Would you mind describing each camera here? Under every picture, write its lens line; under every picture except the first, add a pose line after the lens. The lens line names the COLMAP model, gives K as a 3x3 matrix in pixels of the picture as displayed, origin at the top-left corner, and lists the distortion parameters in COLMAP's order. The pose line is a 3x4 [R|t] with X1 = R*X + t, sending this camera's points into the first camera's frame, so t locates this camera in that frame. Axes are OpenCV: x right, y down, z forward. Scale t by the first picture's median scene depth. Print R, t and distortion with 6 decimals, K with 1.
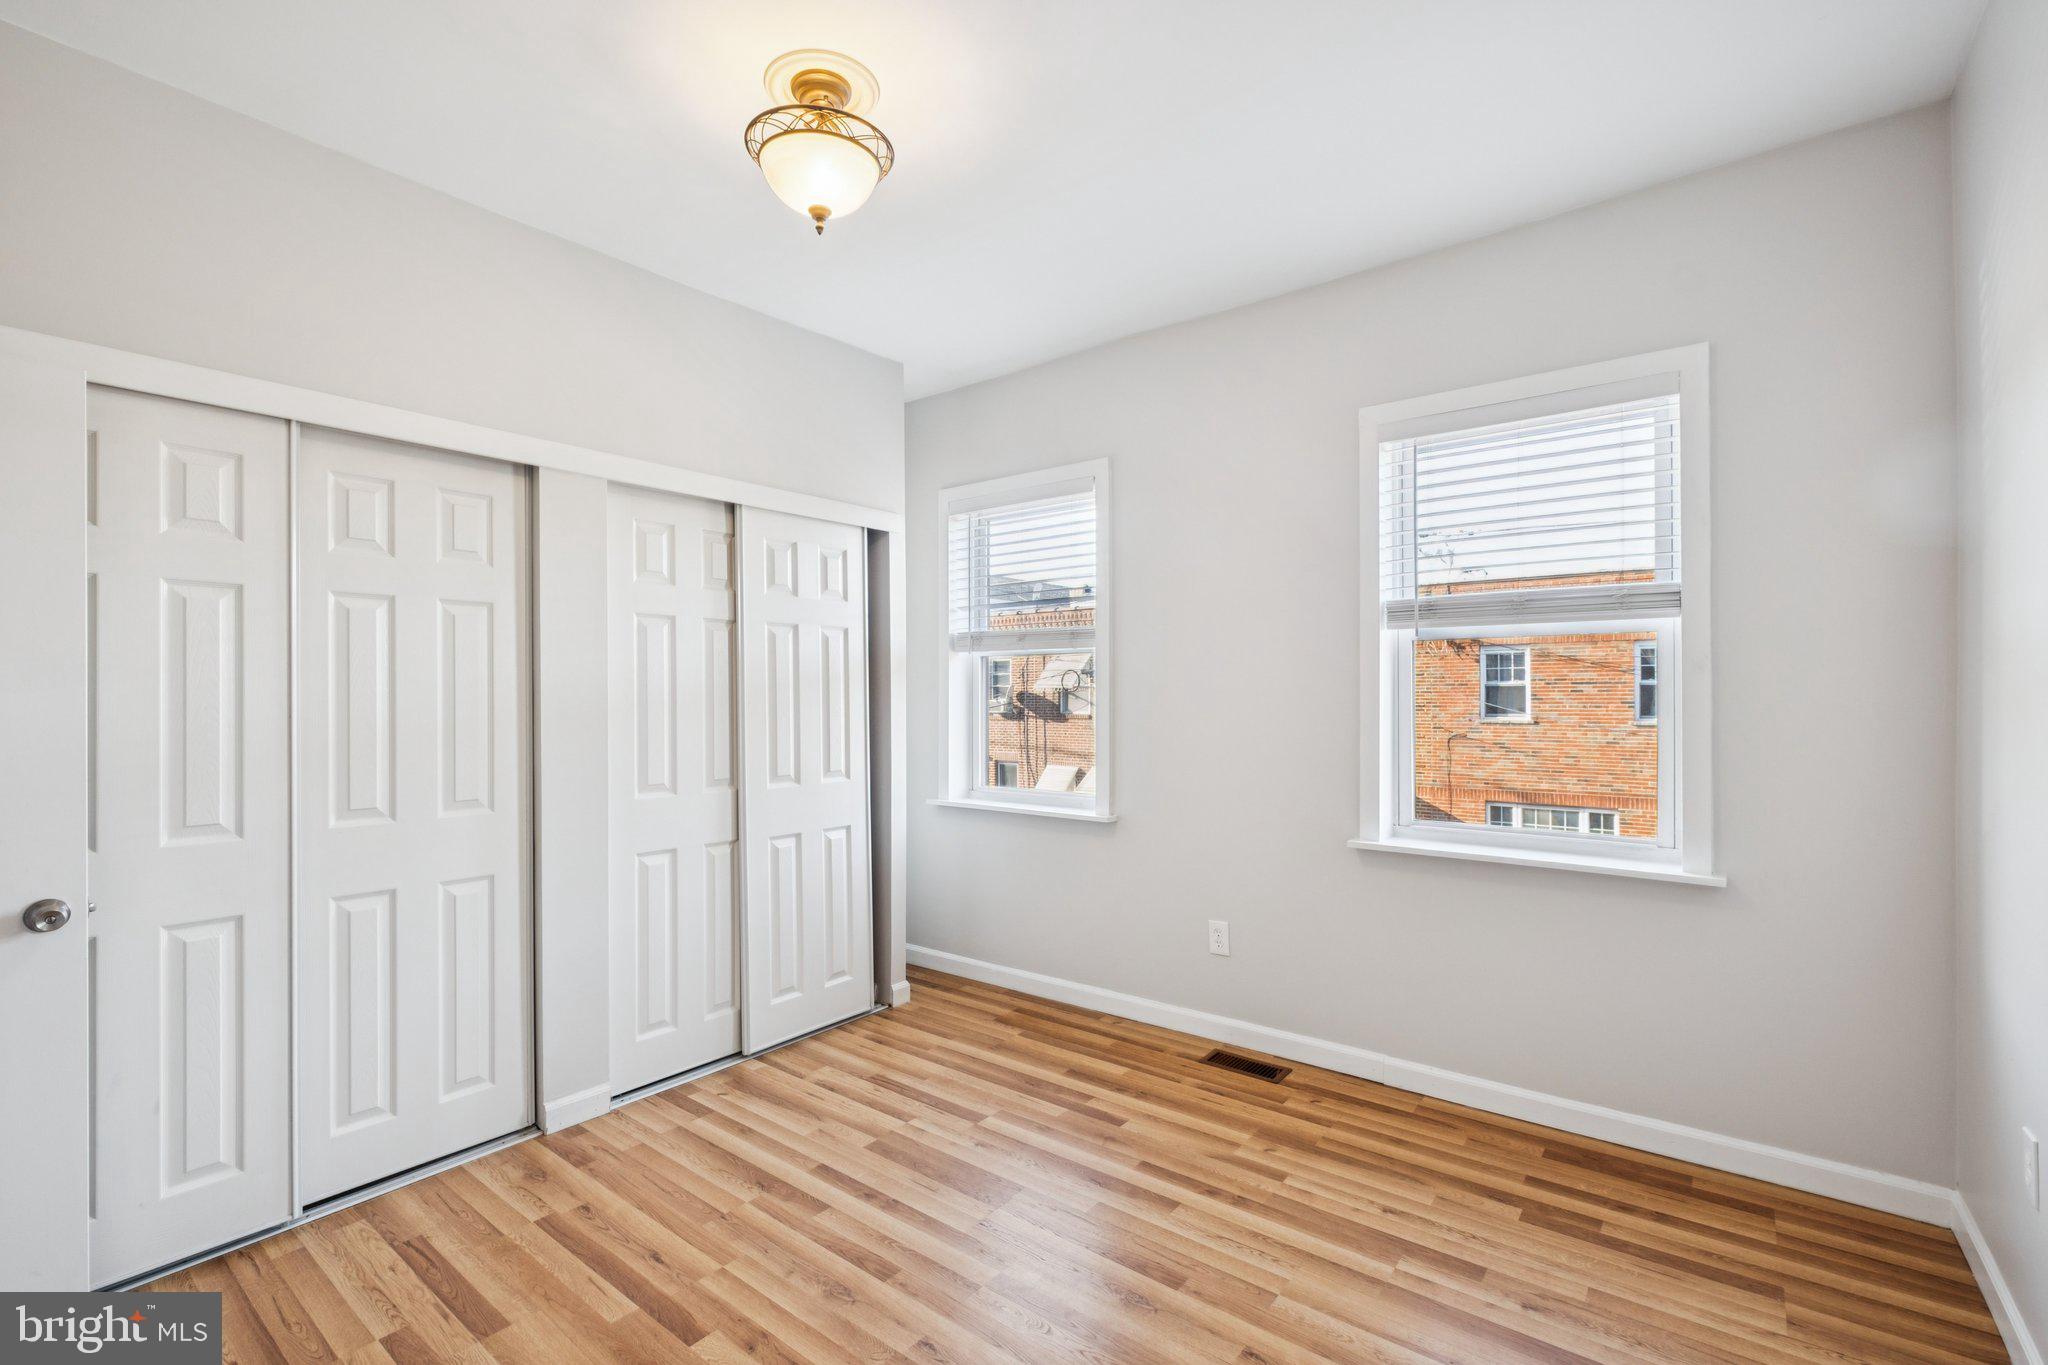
lens RADIAL K [[910.8, 0, 1009.0], [0, 910.8, 685.9], [0, 0, 1]] dist [-0.000528, -0.000439]
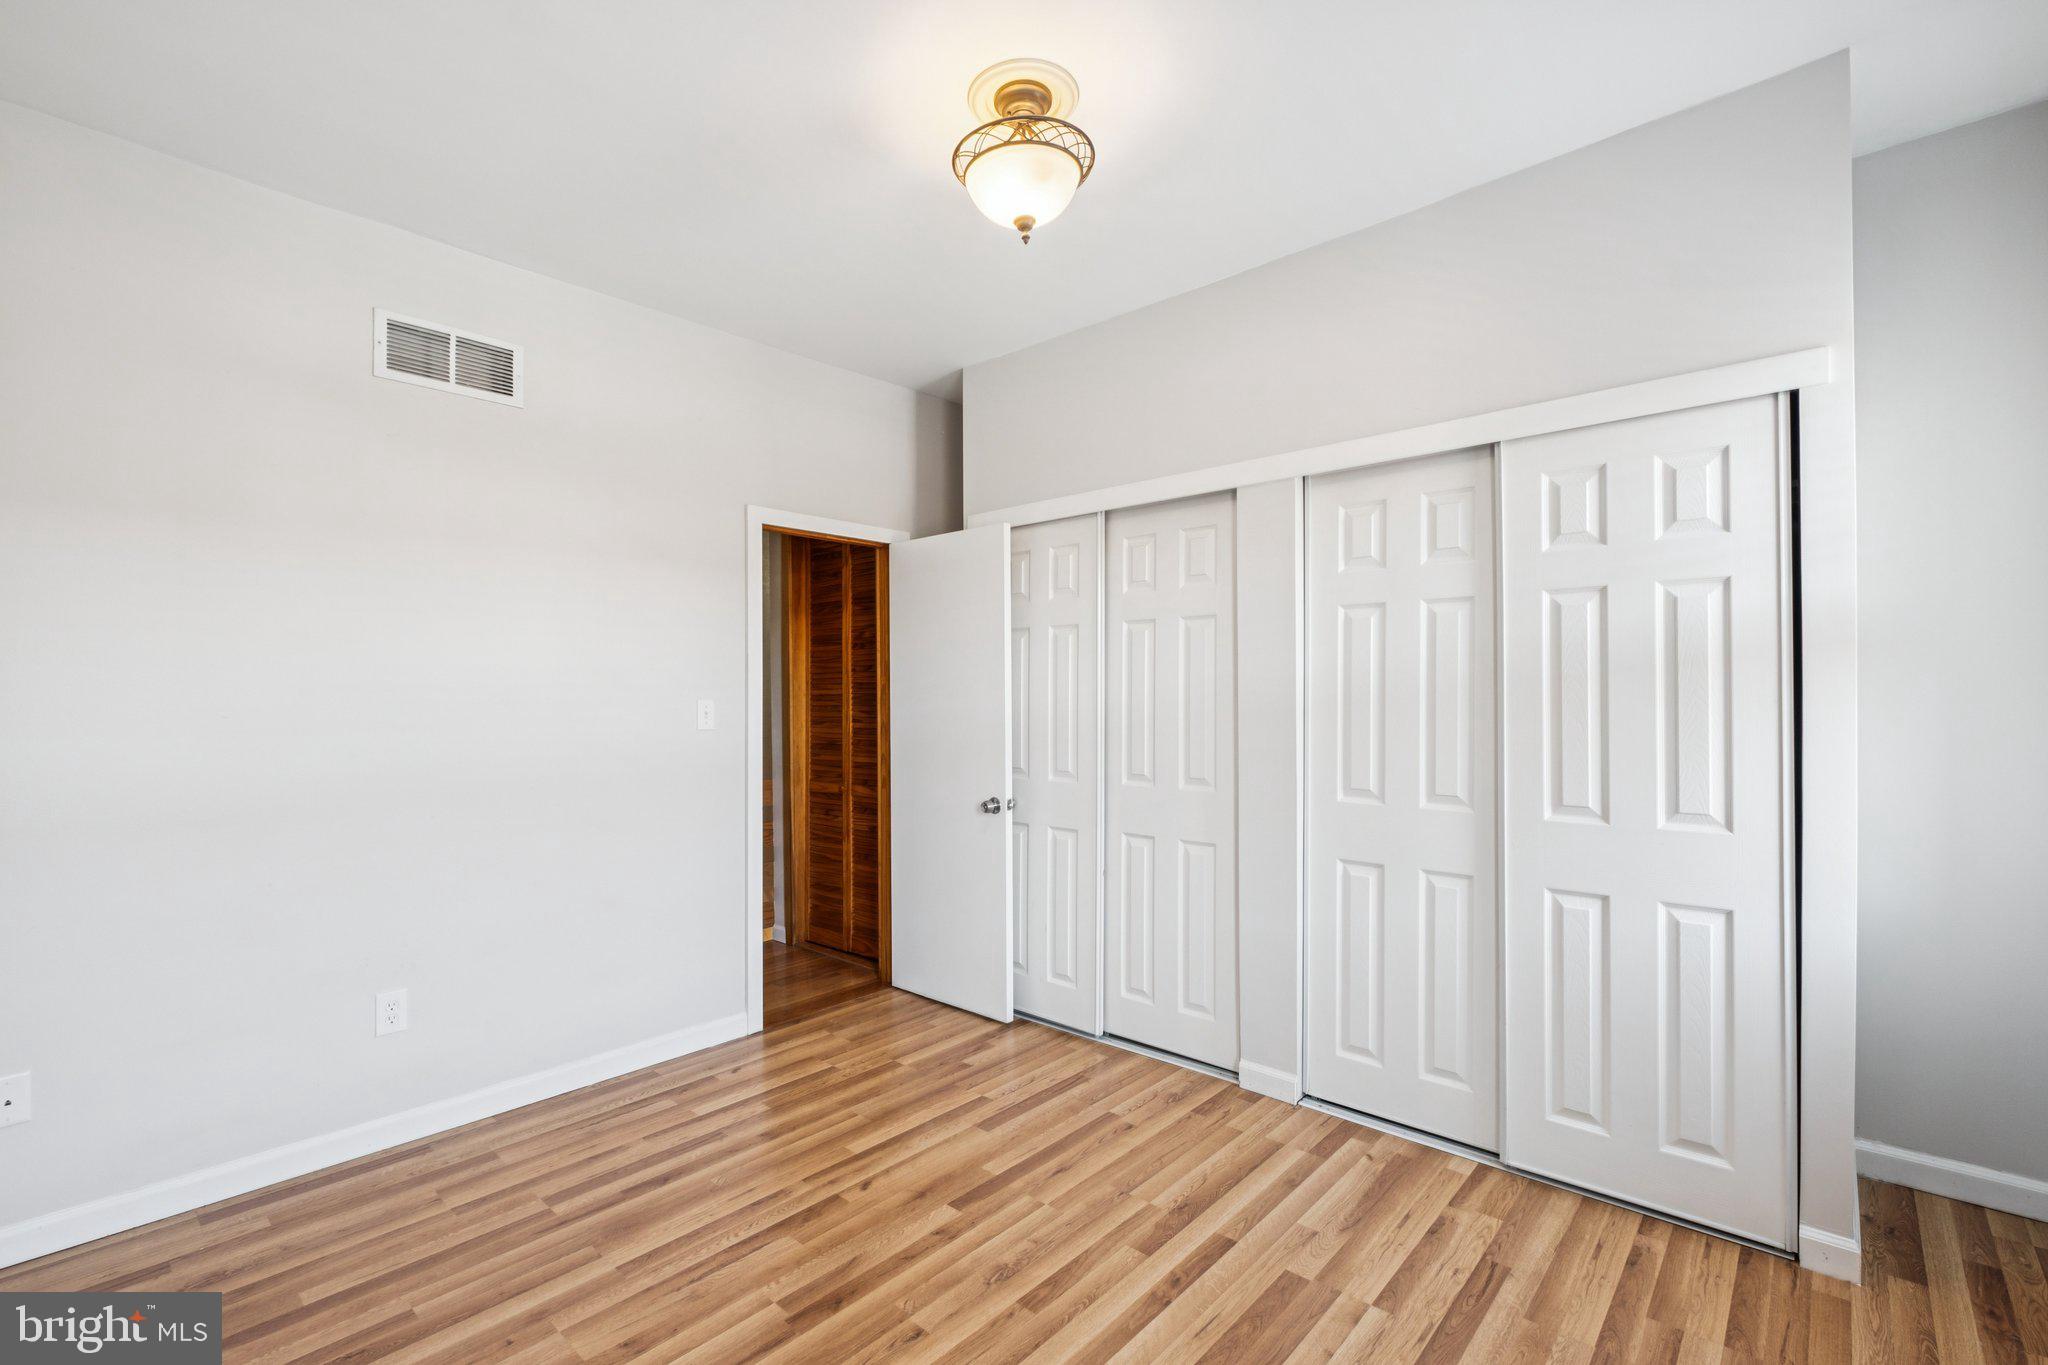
lens RADIAL K [[898.2, 0, 1012.4], [0, 898.2, 684.5], [0, 0, 1]] dist [-0.004722, -0.000551]
pose [[-0.065722, -0.011659, -0.997770, 0.624410], [0.013689, 0.999827, -0.012584, 0.011159], [0.997744, -0.014485, -0.065551, 0.819160]]
